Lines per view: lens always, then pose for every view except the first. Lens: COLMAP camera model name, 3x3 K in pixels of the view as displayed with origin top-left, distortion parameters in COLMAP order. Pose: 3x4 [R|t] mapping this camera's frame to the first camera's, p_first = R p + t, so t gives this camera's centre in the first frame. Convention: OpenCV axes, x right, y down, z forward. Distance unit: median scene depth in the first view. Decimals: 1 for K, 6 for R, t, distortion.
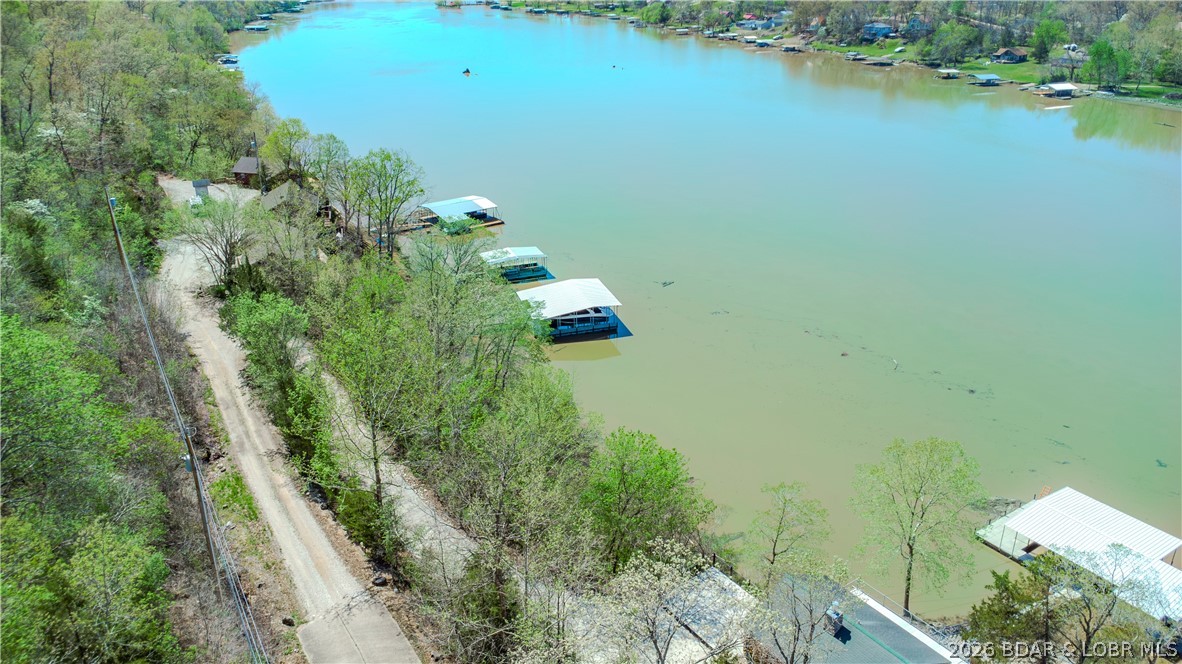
lens RADIAL K [[820.5, 0, 591.0], [0, 820.5, 332.0], [0, 0, 1]] dist [-0.001472, -0.003028]
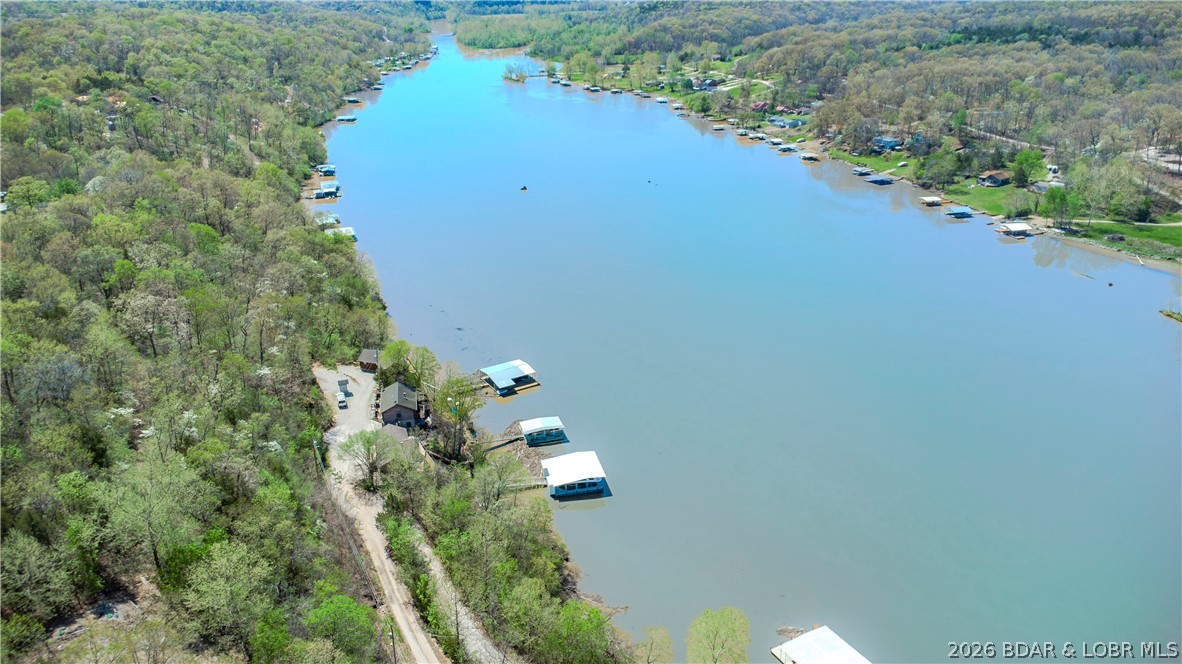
lens RADIAL K [[820.5, 0, 591.0], [0, 820.5, 332.0], [0, 0, 1]] dist [-0.001472, -0.003028]
pose [[0.997106, 0.016094, -0.074294, 0.086886], [-0.017971, 0.999534, -0.024658, -0.192961], [0.073863, 0.025922, 0.996931, -0.411540]]
